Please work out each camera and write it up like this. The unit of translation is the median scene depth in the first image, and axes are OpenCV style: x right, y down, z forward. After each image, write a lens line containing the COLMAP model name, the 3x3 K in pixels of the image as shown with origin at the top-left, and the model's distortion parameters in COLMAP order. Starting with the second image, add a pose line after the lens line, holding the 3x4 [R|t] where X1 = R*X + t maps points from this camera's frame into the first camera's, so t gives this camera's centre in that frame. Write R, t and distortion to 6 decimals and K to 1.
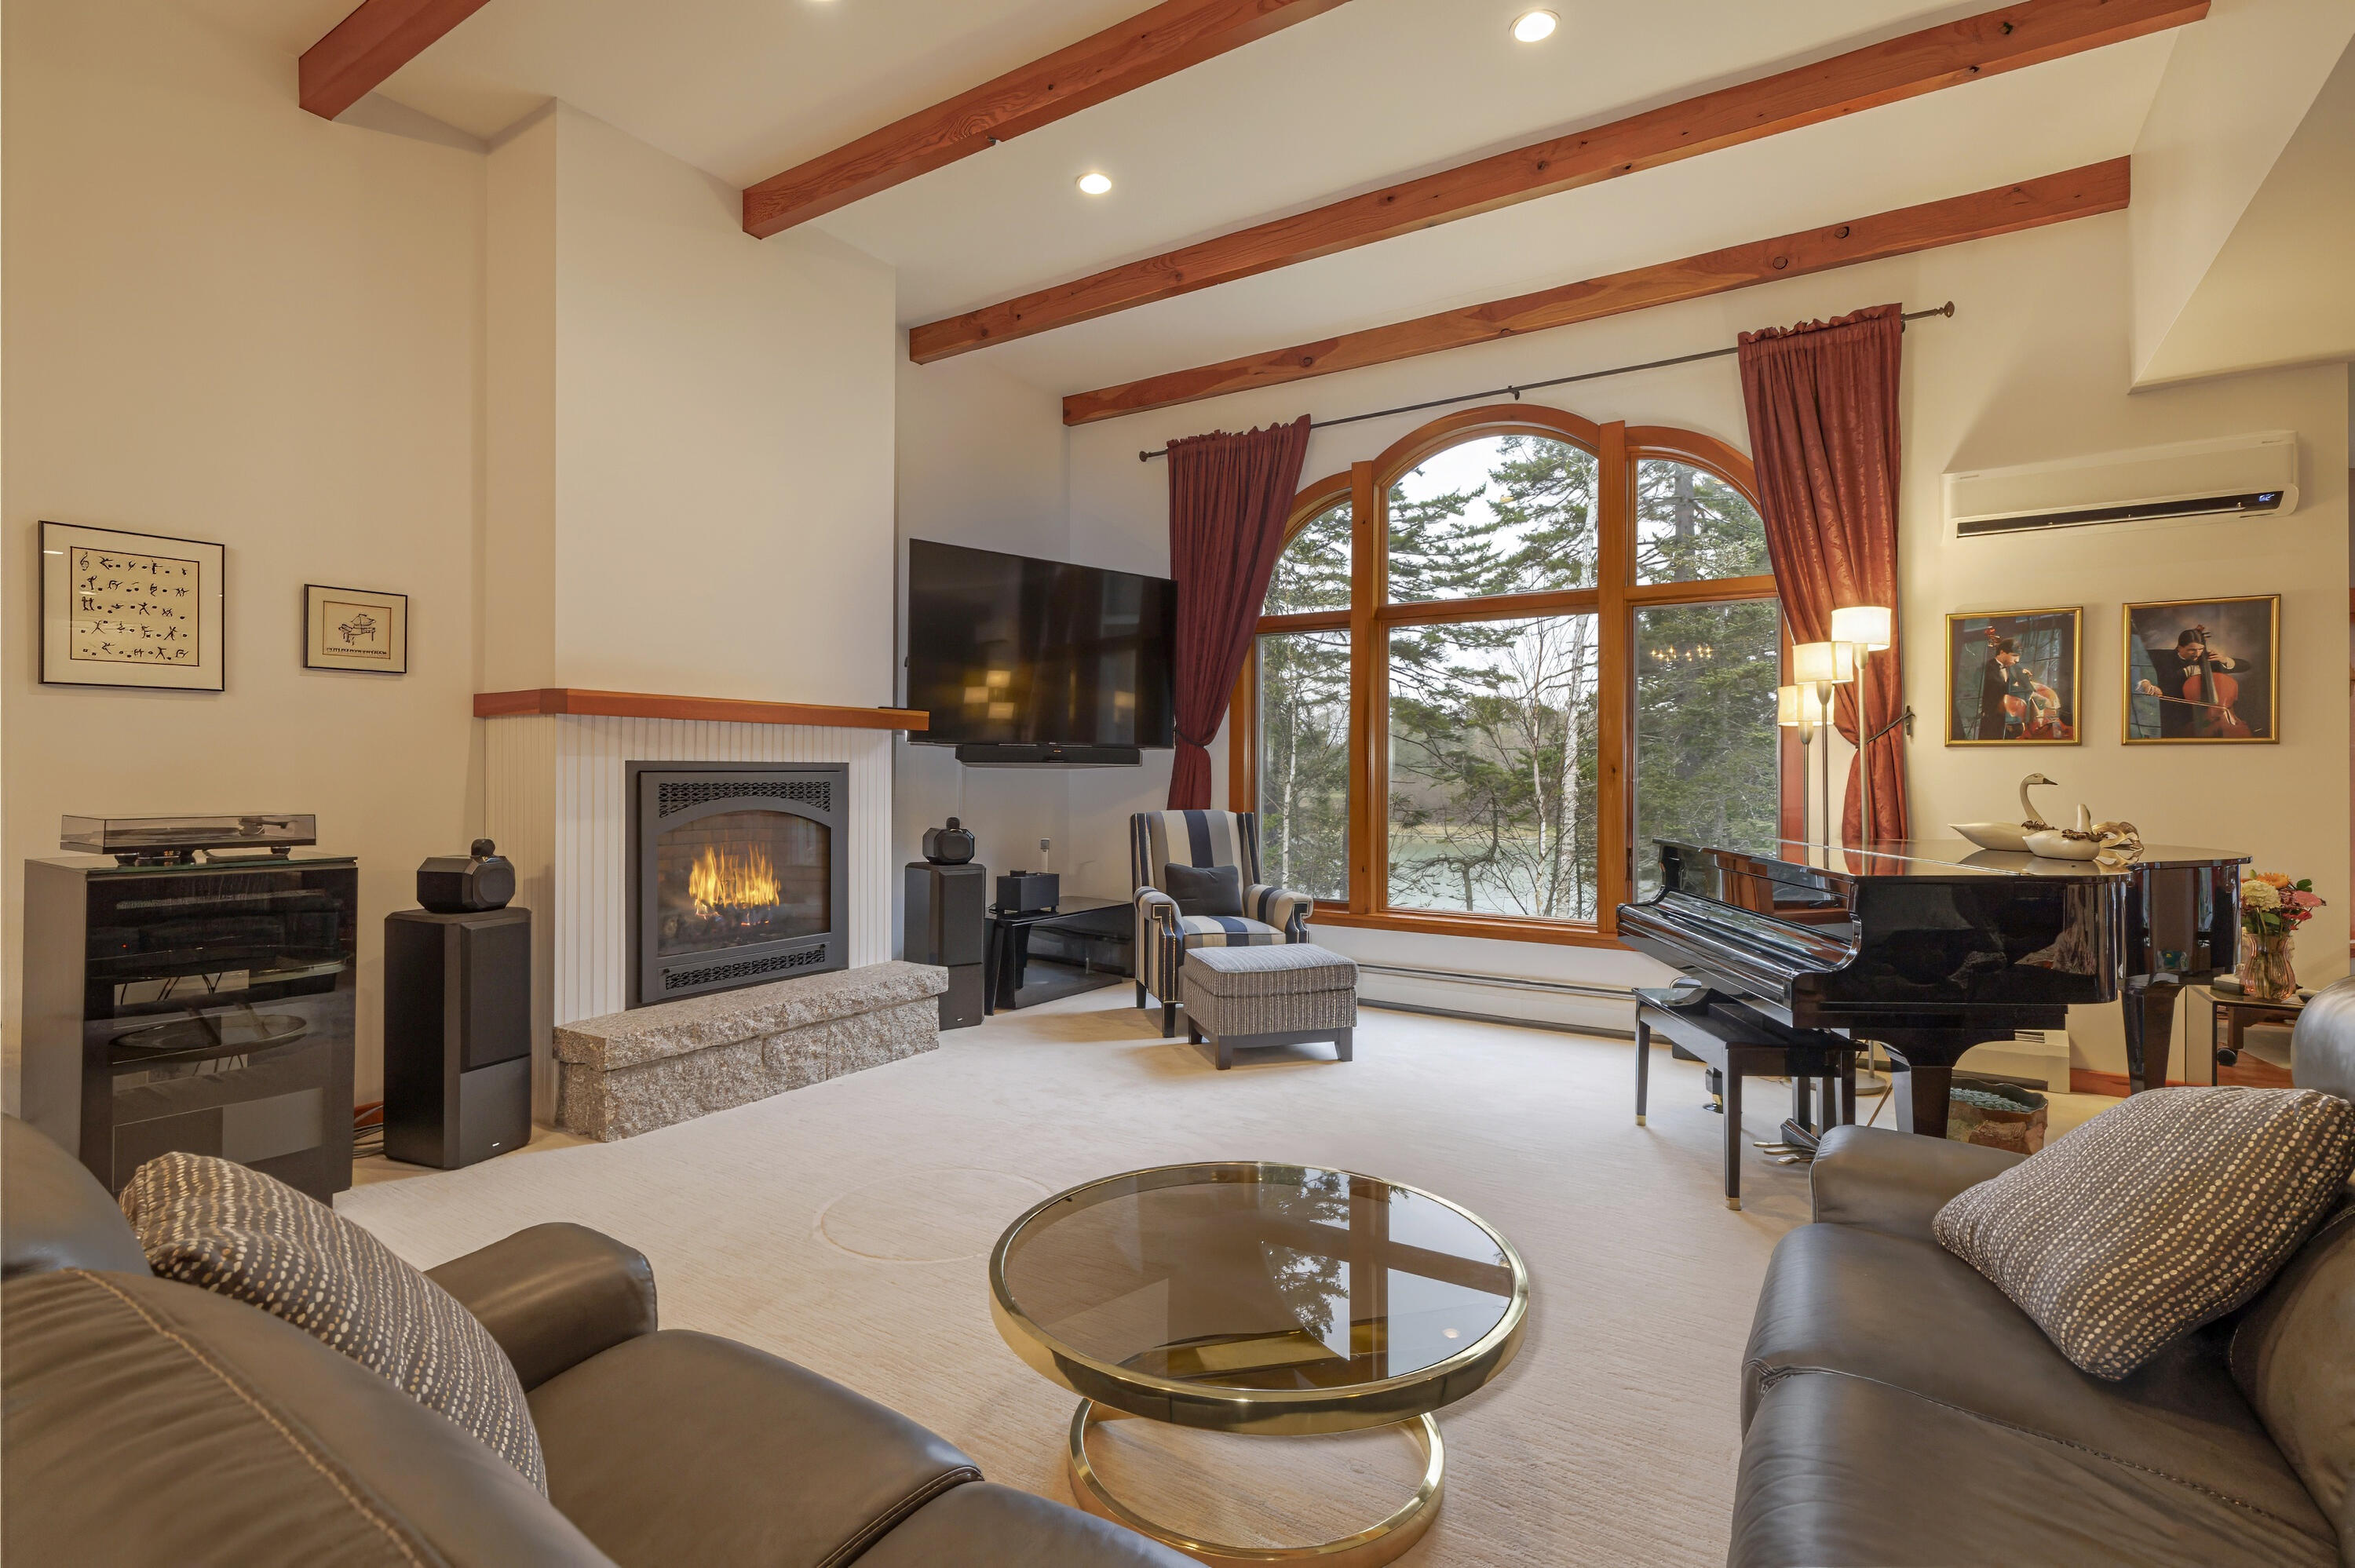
lens RADIAL K [[1098.1, 0, 1177.5], [0, 1098.1, 784.0], [0, 0, 1]] dist [-0.000170, -0.000063]
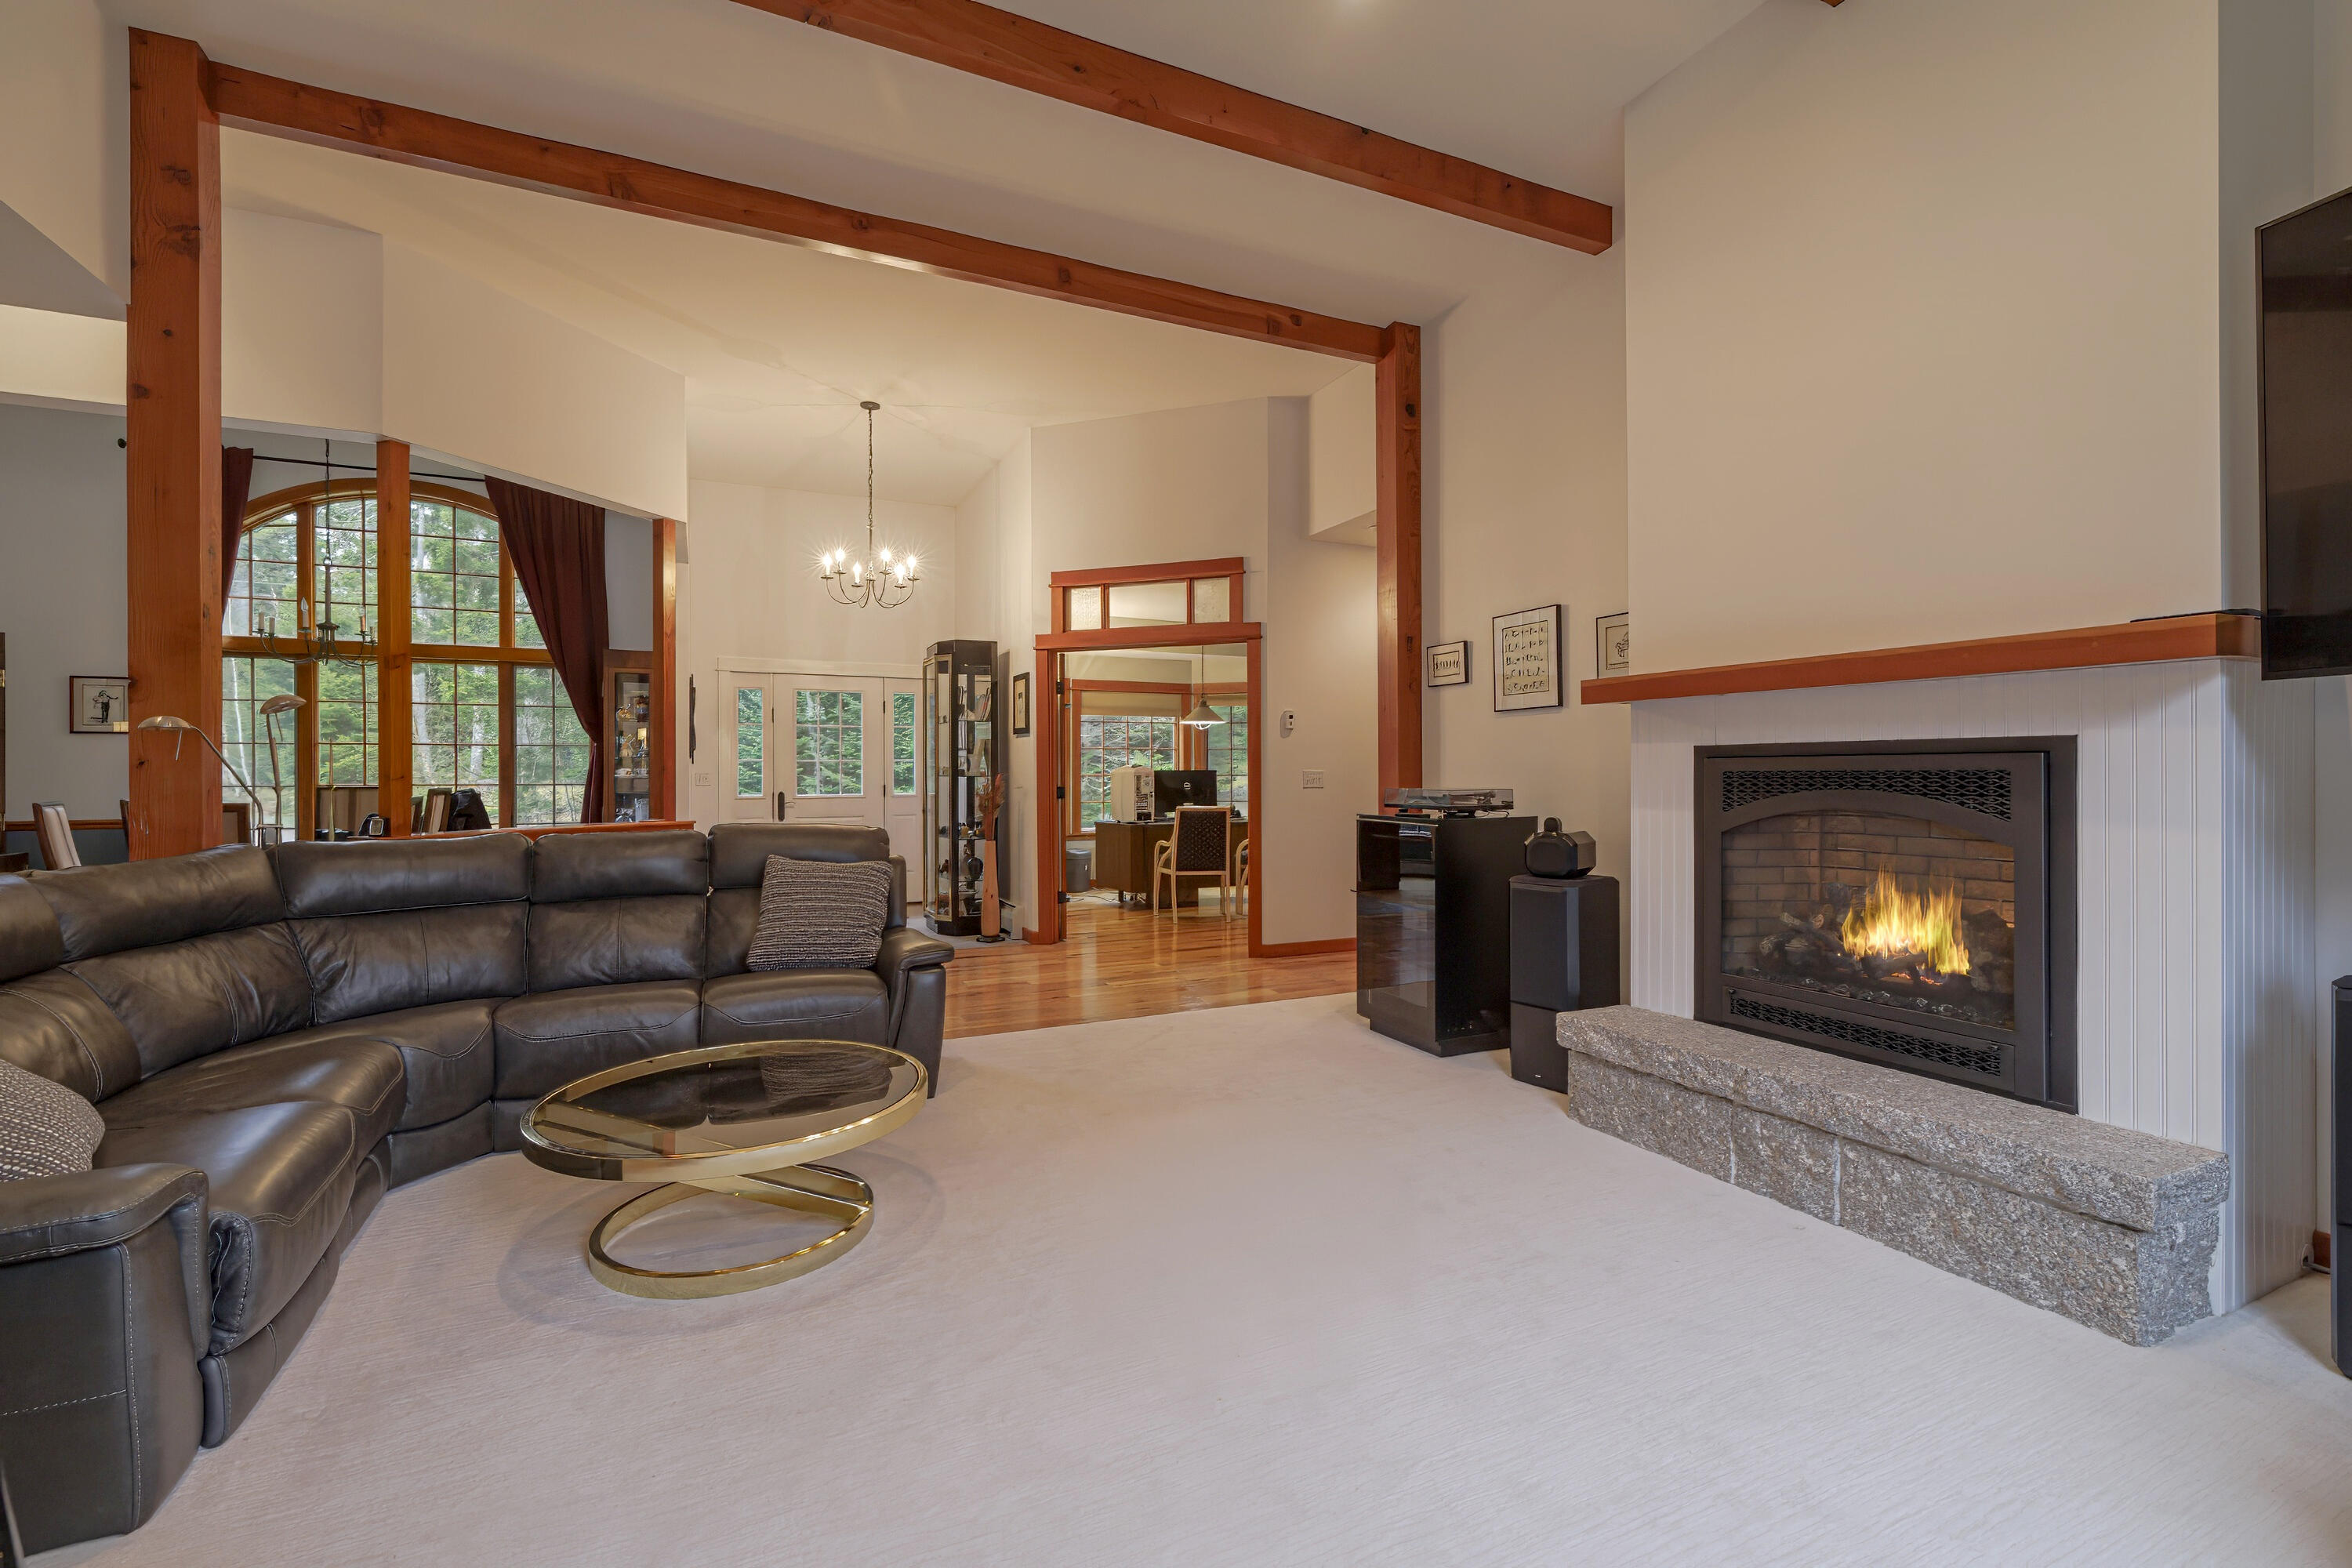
lens RADIAL K [[1009.3, 0, 1176.0], [0, 1009.3, 784.0], [0, 0, 1]] dist [-0.012177, 0.000127]
pose [[-0.537425, 0.008168, -0.843272, 0.418778], [-0.007970, 0.999859, 0.014764, 0.001513], [0.843274, 0.014655, -0.537284, 1.050422]]
